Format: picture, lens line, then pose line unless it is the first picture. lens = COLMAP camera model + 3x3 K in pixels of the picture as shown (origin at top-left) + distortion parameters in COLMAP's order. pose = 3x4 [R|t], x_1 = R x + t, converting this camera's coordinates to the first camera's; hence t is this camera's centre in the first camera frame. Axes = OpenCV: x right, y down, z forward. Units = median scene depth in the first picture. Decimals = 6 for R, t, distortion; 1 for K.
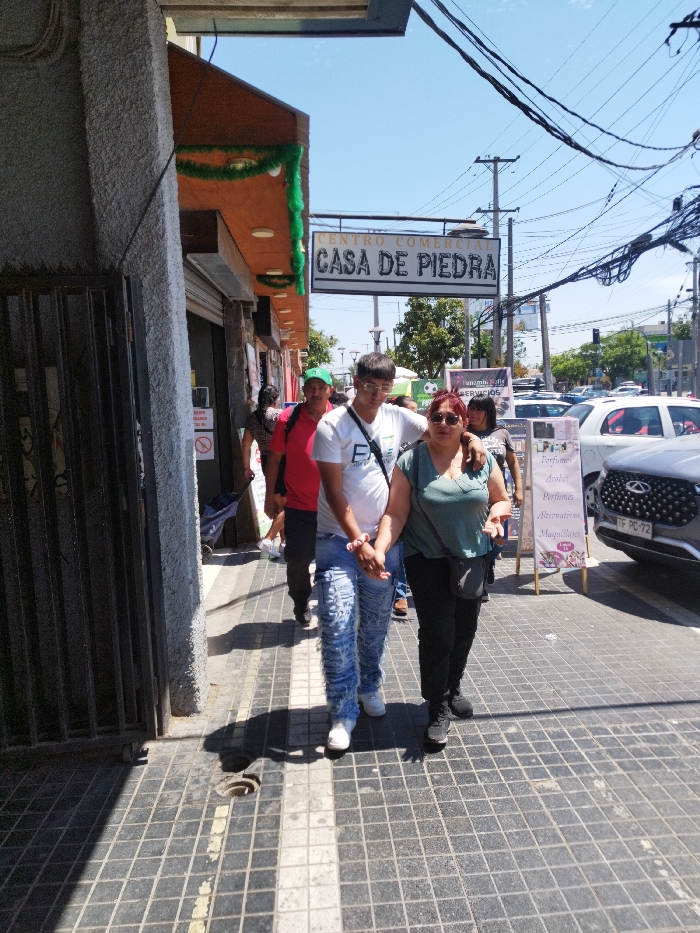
lens RADIAL K [[664.3, 0, 350.0], [0, 664.3, 466.5], [0, 0, 1]] dist [0.001452, -0.005067]
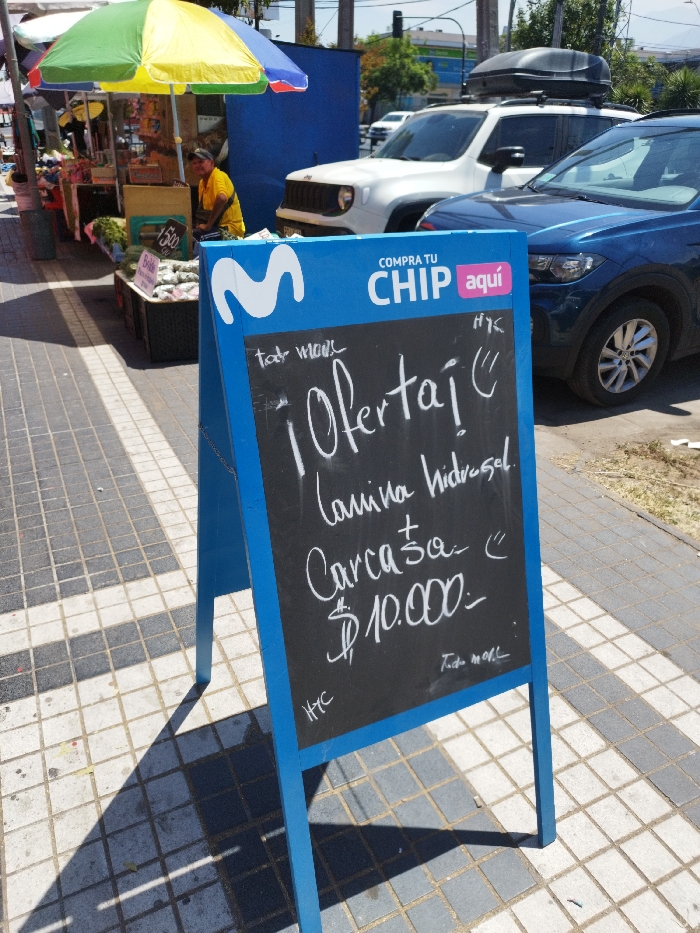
lens RADIAL K [[667.6, 0, 375.7], [0, 667.6, 506.4], [0, 0, 1]] dist [-0.021492, -0.003151]
pose [[0.908266, -0.155779, 0.388311, 0.032830], [-0.018762, 0.912004, 0.409753, -0.039351], [-0.417972, -0.379450, 0.825419, 0.423360]]
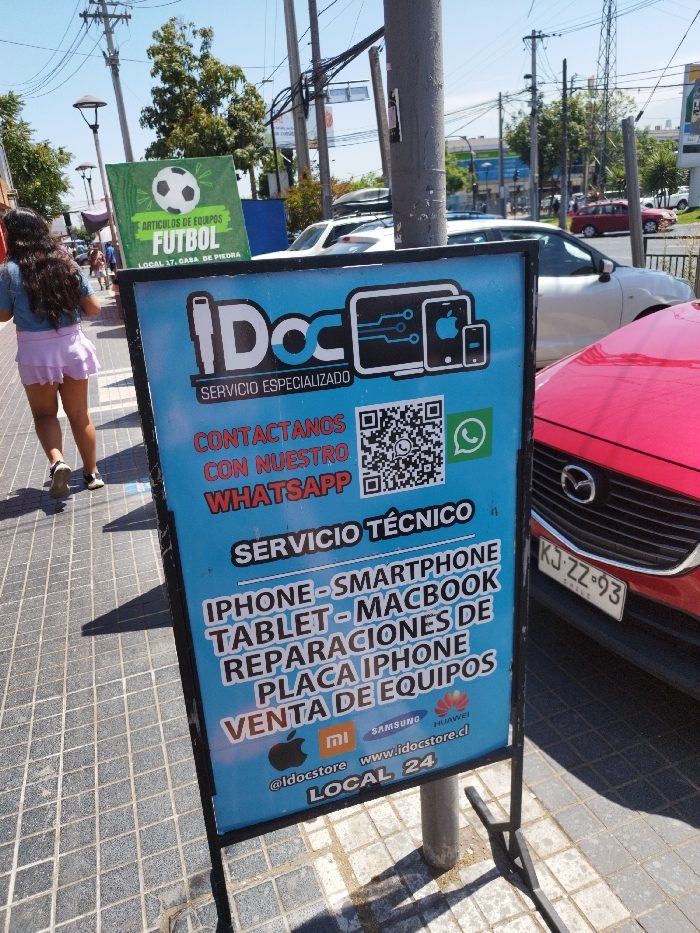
lens RADIAL K [[664.3, 0, 350.0], [0, 664.3, 466.5], [0, 0, 1]] dist [0.001452, -0.005067]
pose [[0.953896, -0.141206, 0.264846, 0.039739], [0.076791, 0.967867, 0.239451, -0.025282], [-0.290147, -0.208074, 0.934088, 0.269047]]
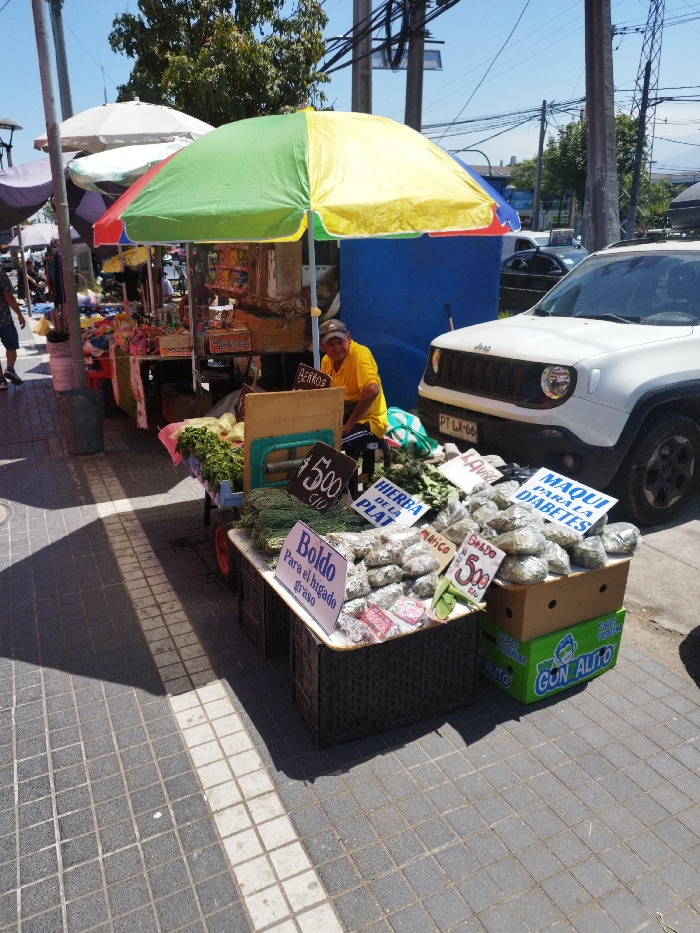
lens RADIAL K [[664.3, 0, 350.0], [0, 664.3, 466.5], [0, 0, 1]] dist [0.001452, -0.005067]
pose [[0.920910, -0.097712, 0.377330, 0.027295], [0.014417, 0.975945, 0.217540, -0.056751], [-0.389509, -0.194895, 0.900166, 0.534091]]
